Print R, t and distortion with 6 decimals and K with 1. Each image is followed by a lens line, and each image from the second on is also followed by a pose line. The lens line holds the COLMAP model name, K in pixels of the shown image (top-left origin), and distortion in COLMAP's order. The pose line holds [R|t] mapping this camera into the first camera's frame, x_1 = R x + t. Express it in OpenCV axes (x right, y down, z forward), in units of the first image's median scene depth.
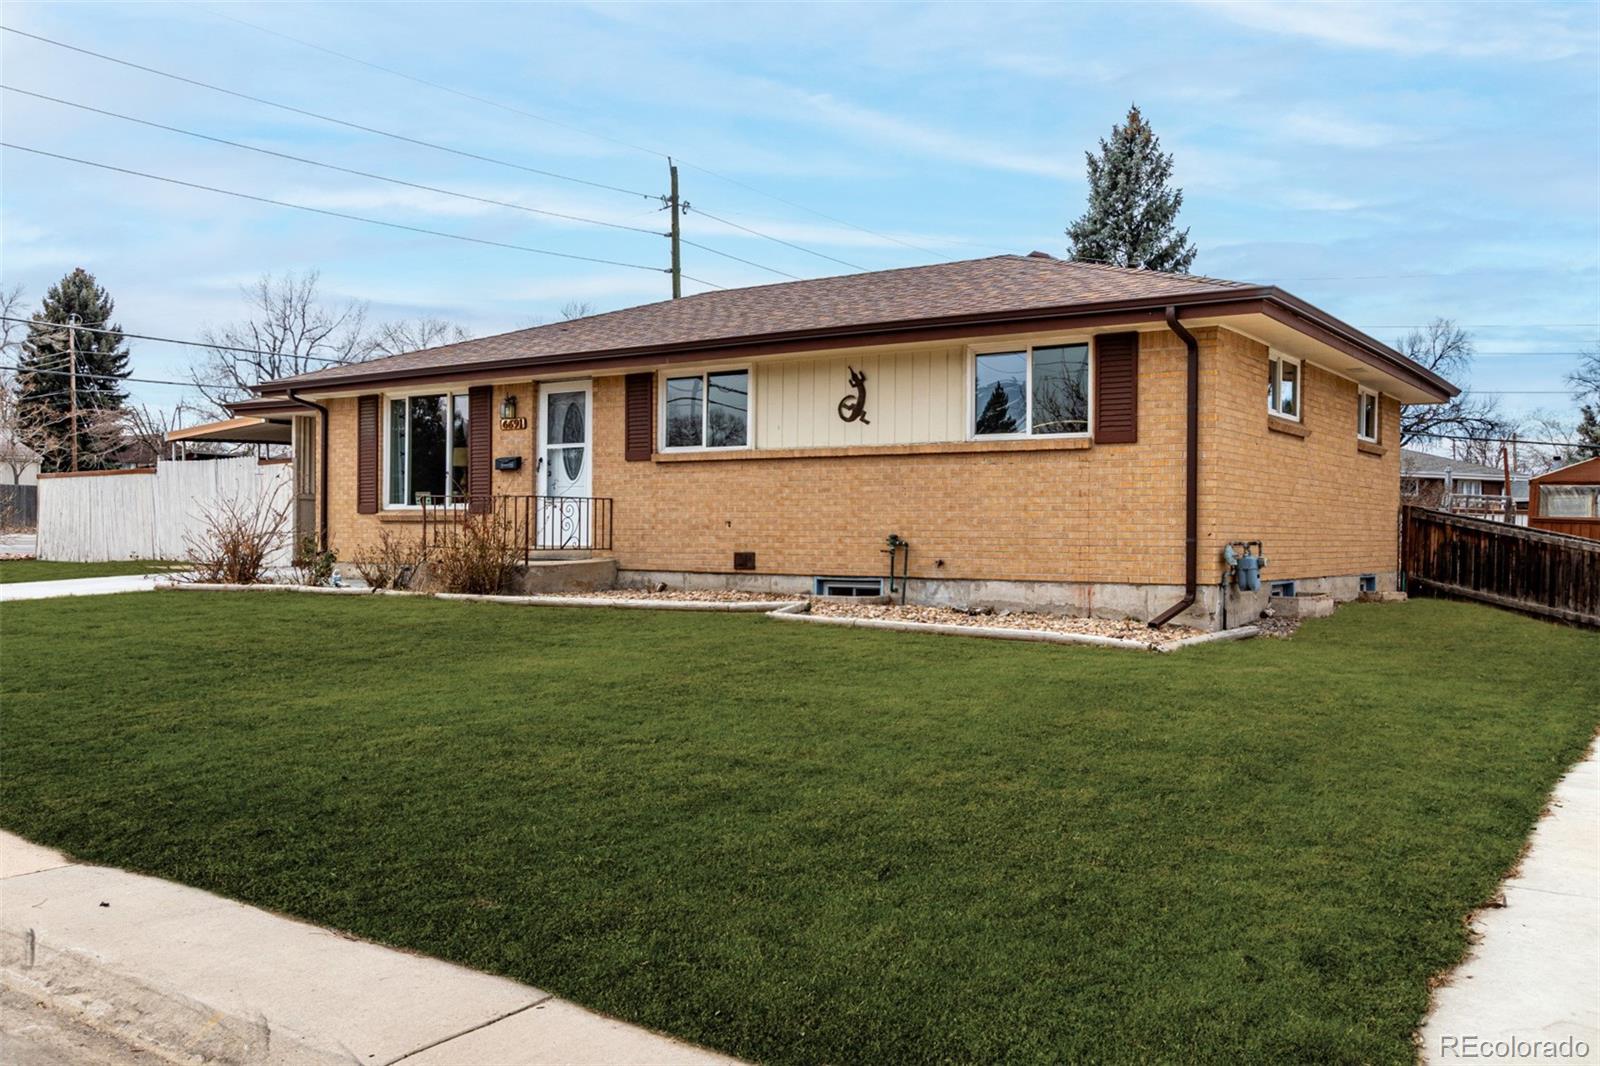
lens RADIAL K [[1363.1, 0, 800.0], [0, 1363.1, 533.0], [0, 0, 1]] dist [-0.010448, -0.009034]
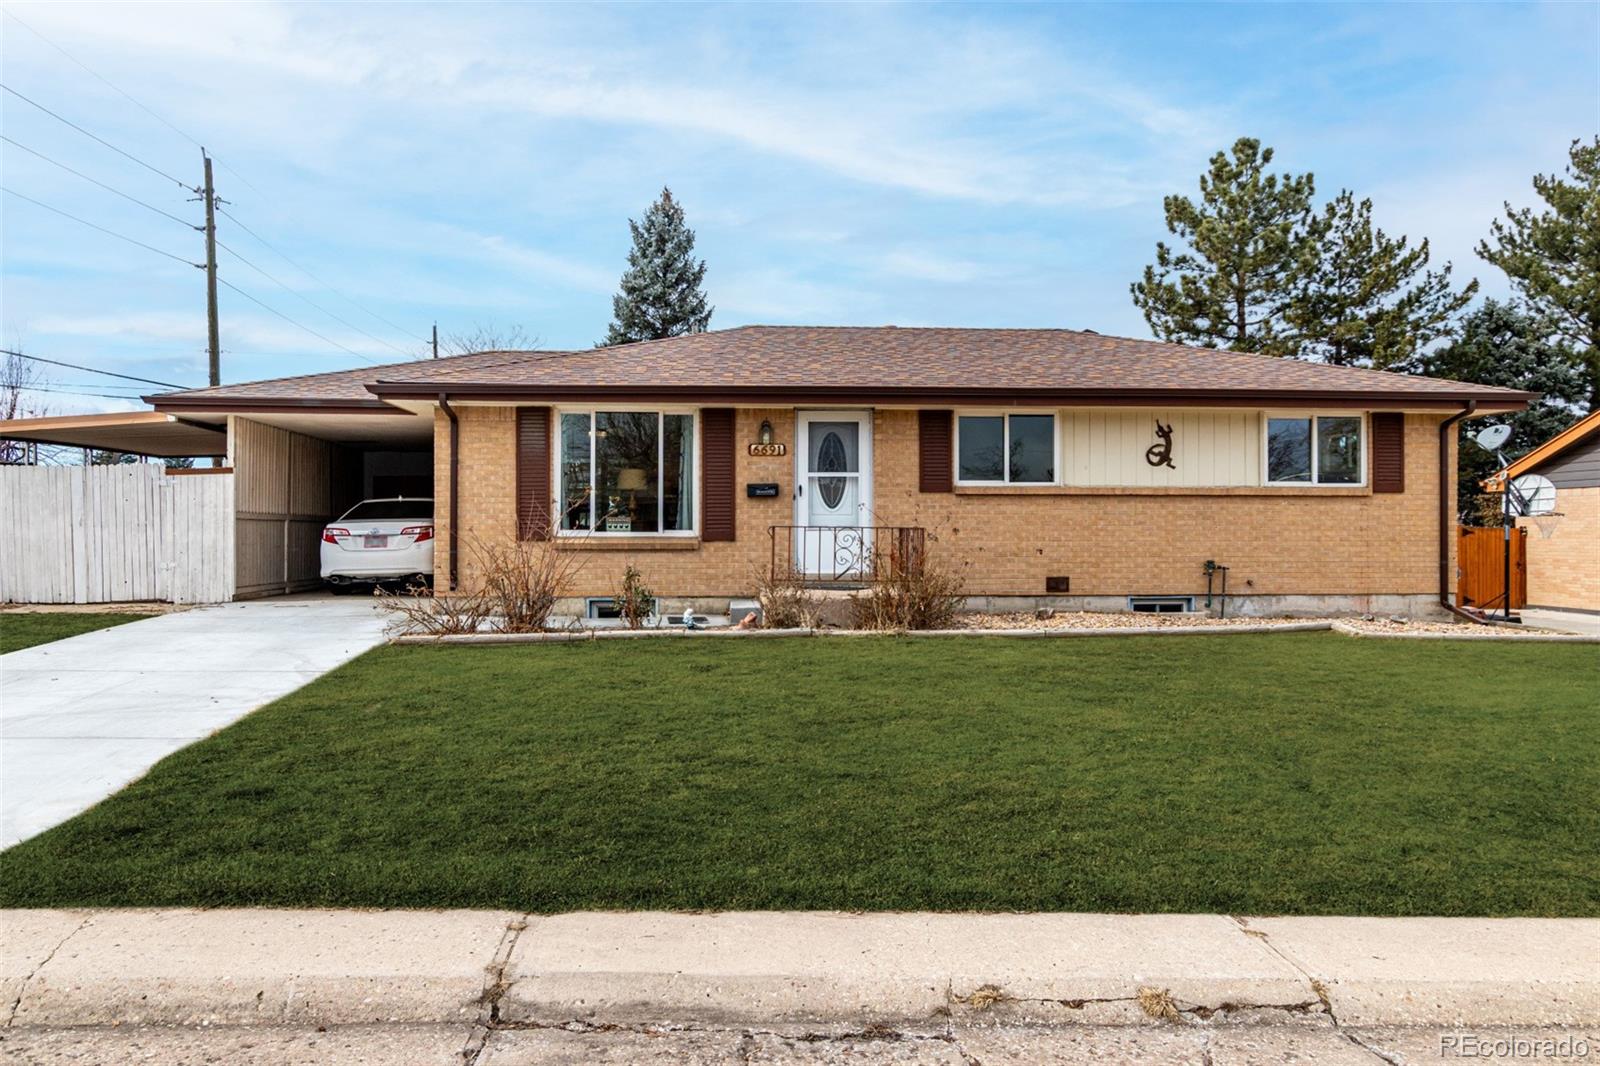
lens RADIAL K [[1121.2, 0, 800.0], [0, 1121.2, 533.0], [0, 0, 1]] dist [-0.001945, -0.000328]
pose [[0.783881, -0.005828, 0.620883, -0.811603], [0.004261, 0.999983, 0.004006, -0.027688], [-0.620896, -0.000495, 0.783893, 0.416160]]
